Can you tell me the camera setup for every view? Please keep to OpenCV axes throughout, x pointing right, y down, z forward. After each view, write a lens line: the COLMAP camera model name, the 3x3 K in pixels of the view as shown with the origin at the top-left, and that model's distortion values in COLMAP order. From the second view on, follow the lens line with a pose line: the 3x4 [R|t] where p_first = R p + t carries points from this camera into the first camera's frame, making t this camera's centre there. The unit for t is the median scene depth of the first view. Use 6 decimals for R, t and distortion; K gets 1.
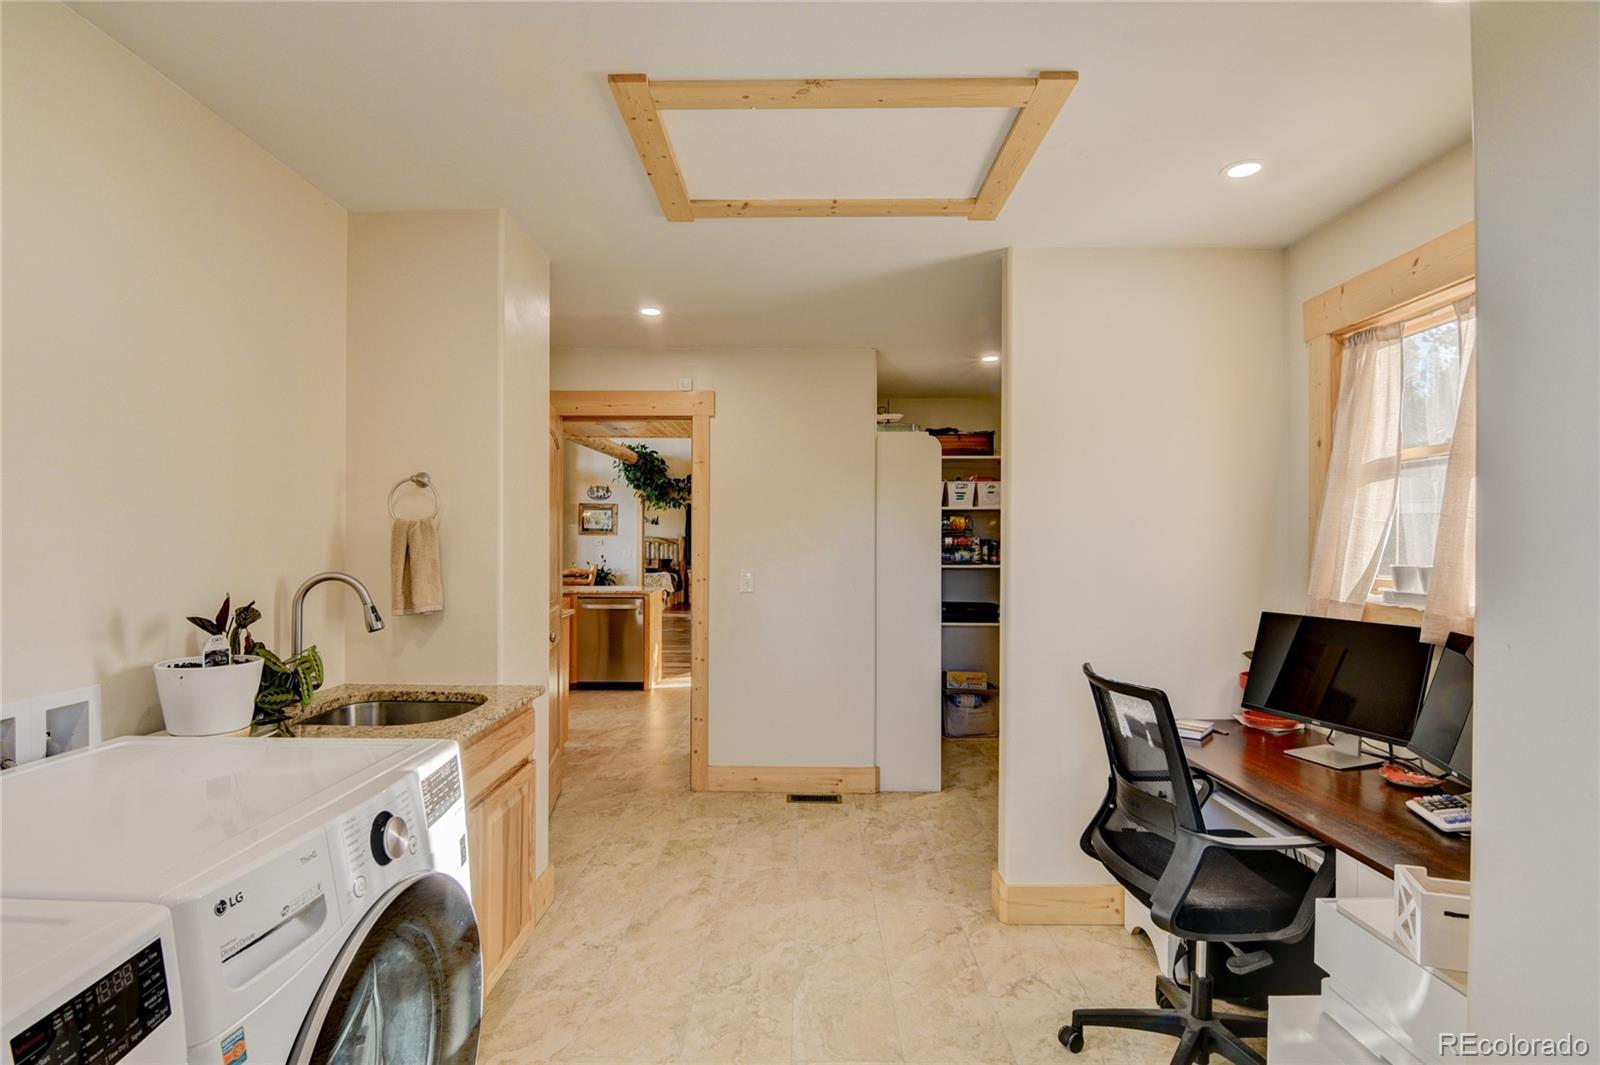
lens RADIAL K [[779.8, 0, 797.7], [0, 779.8, 547.5], [0, 0, 1]] dist [-0.012270, -0.000585]
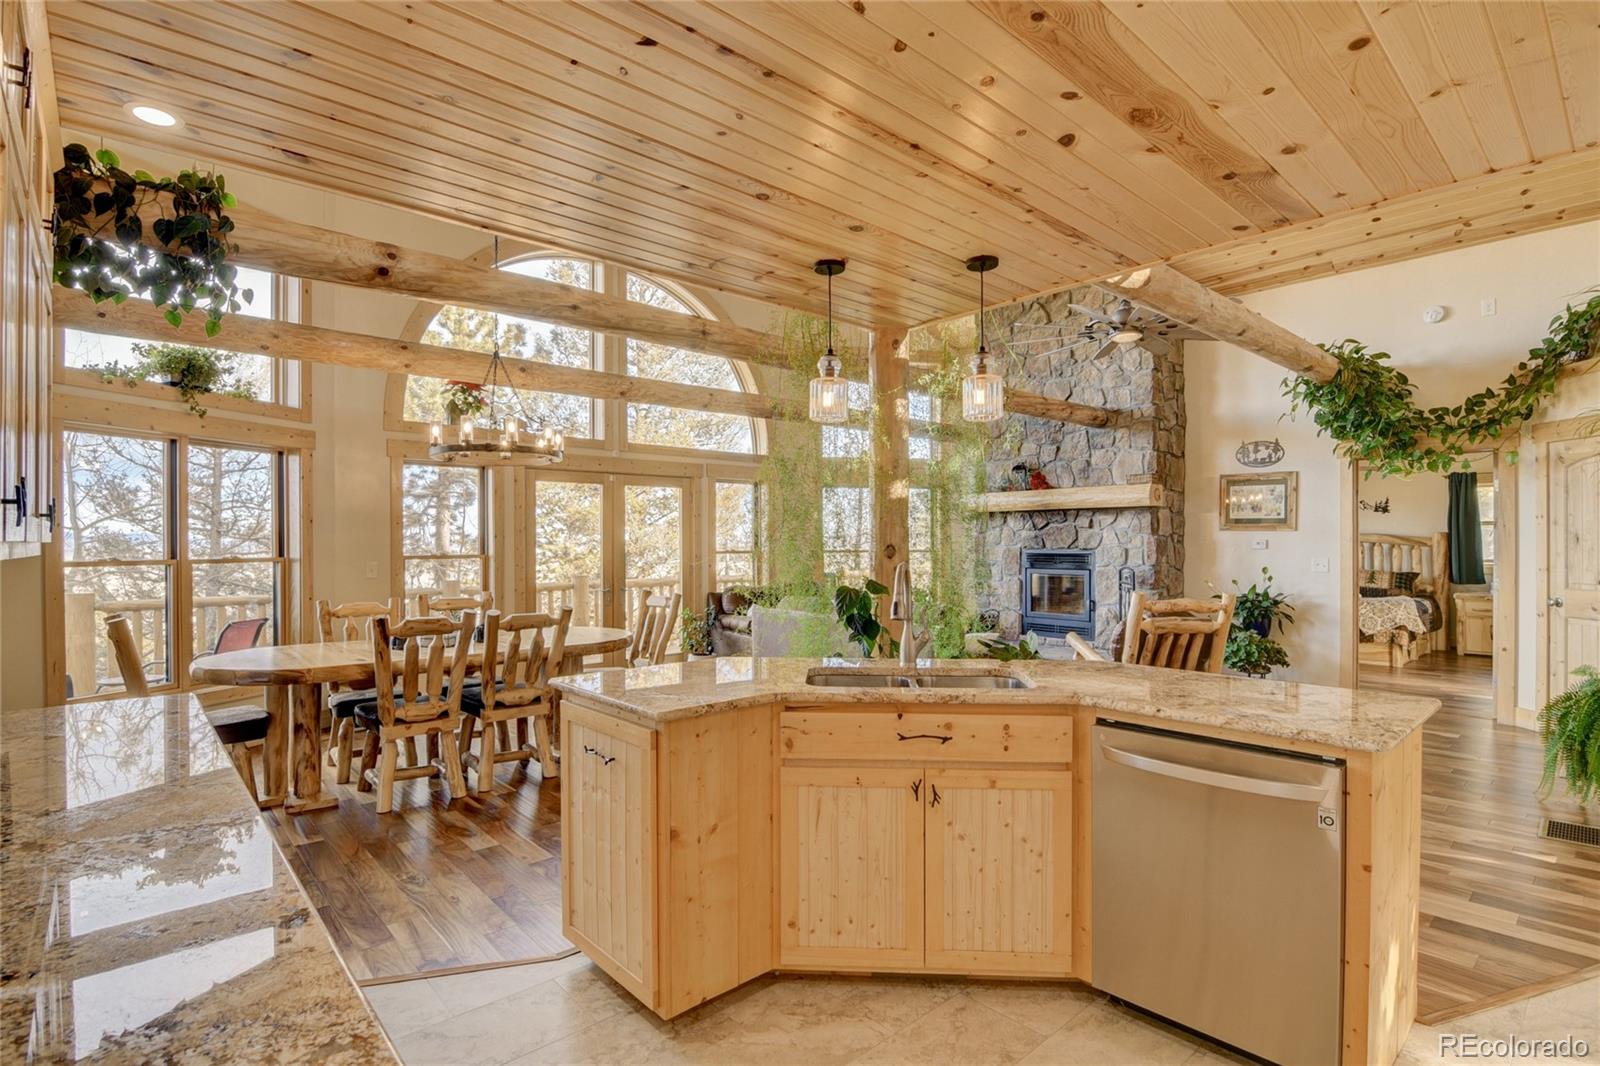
lens RADIAL K [[779.8, 0, 797.7], [0, 779.8, 548.0], [0, 0, 1]] dist [-0.012270, -0.000585]
pose [[0.678391, -0.003608, -0.734692, -0.073706], [0.001800, 0.999993, -0.003249, -0.002404], [0.734699, 0.000882, 0.678393, 0.390224]]
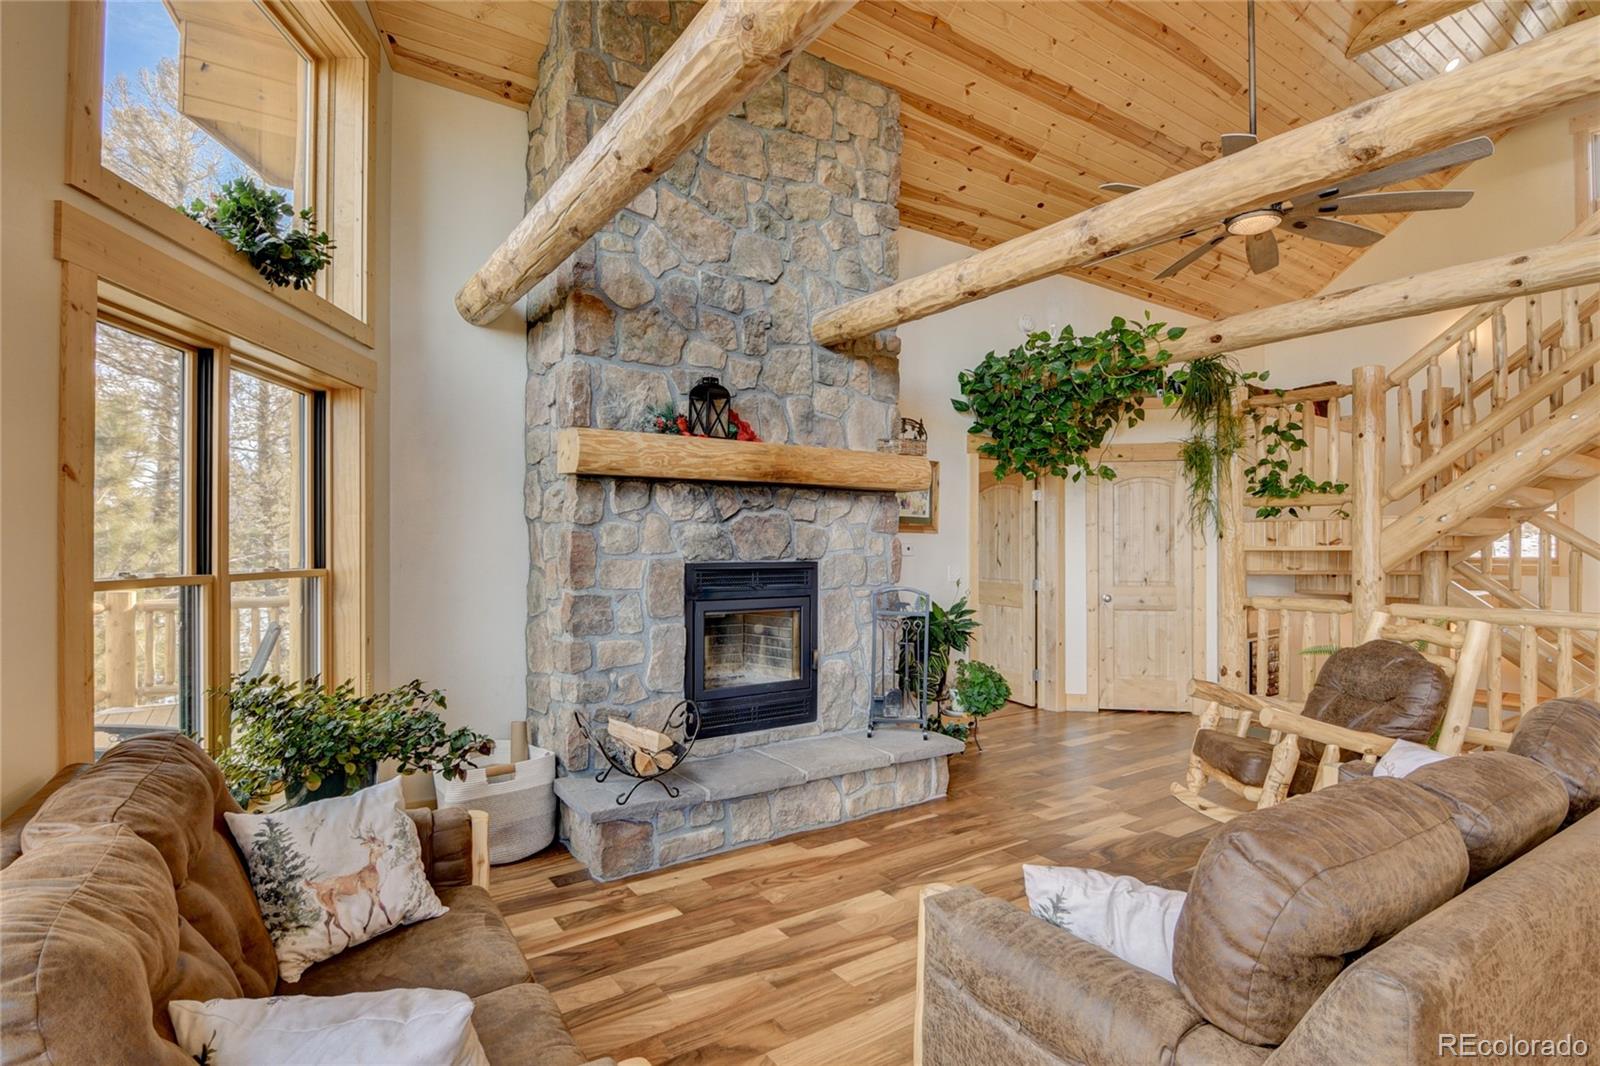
lens RADIAL K [[779.8, 0, 797.7], [0, 779.8, 548.0], [0, 0, 1]] dist [-0.012270, -0.000585]
pose [[0.820141, -0.009261, 0.572087, -0.550493], [0.008780, 0.999955, 0.003600, -0.009243], [-0.572094, 0.002070, 0.820185, 0.682056]]
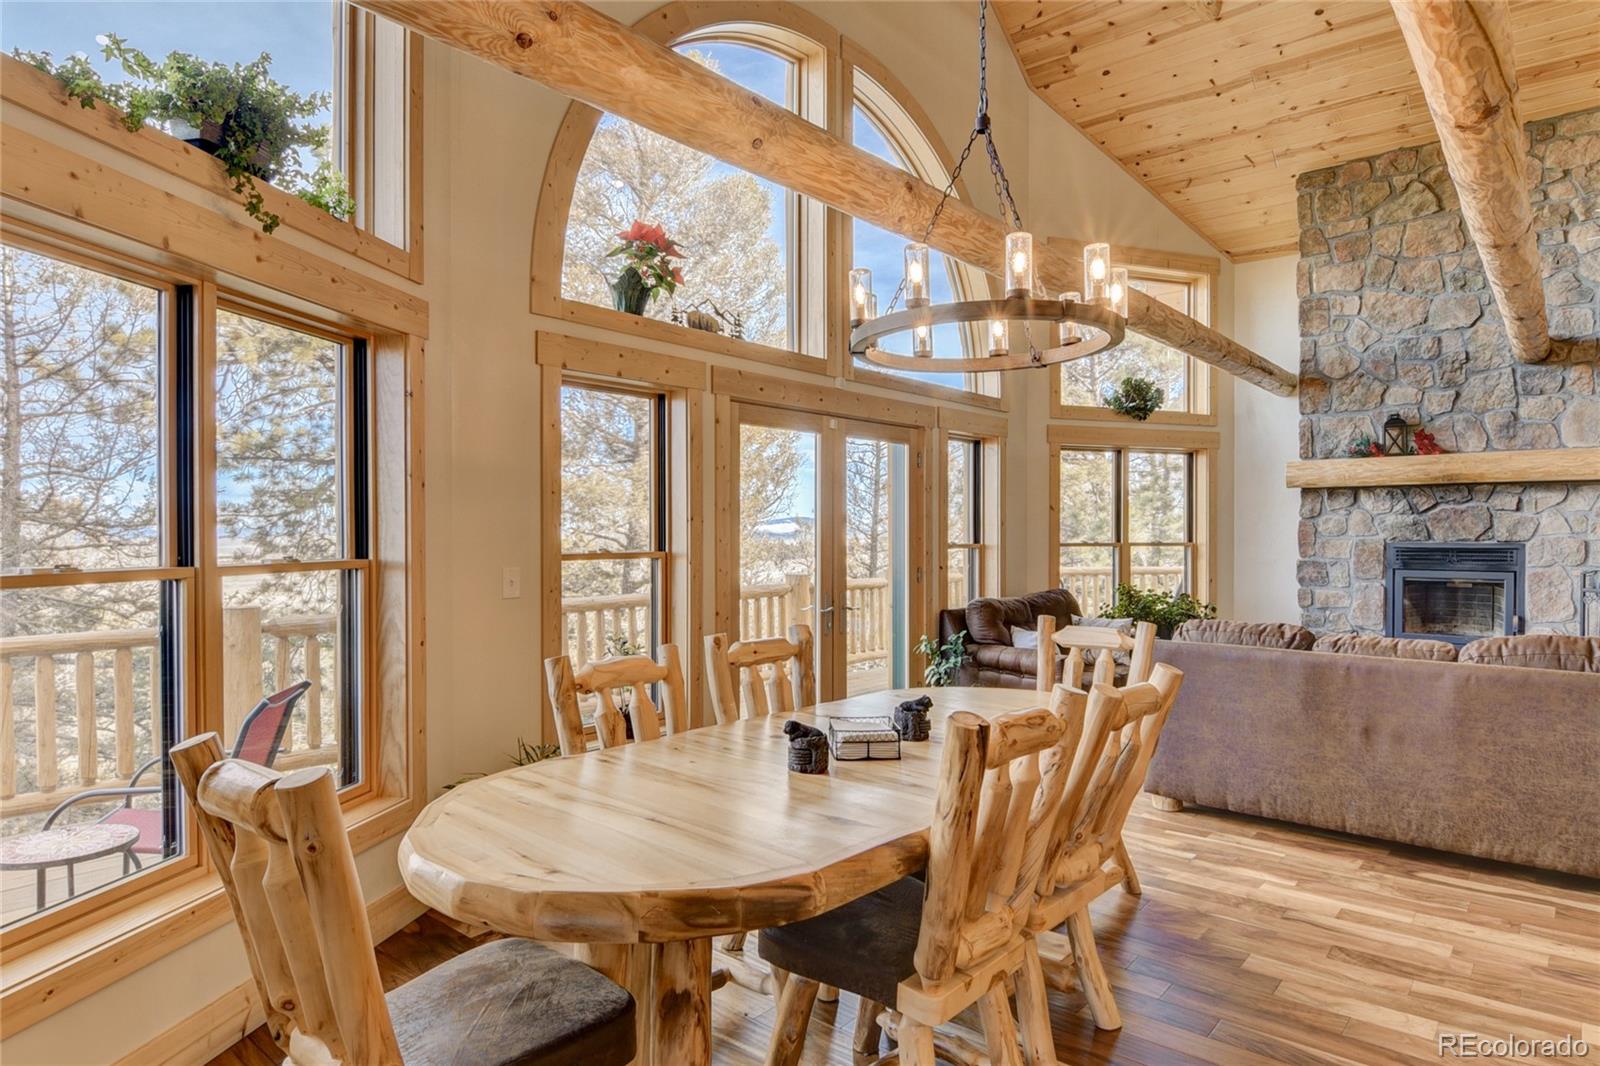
lens RADIAL K [[928.4, 0, 828.3], [0, 928.4, 544.8], [0, 0, 1]] dist [-0.012774, -0.002054]
pose [[0.777860, 0.000545, -0.628437, -0.332962], [0.001708, 0.999994, 0.002981, -0.003497], [0.628435, -0.003392, 0.777854, 0.357025]]
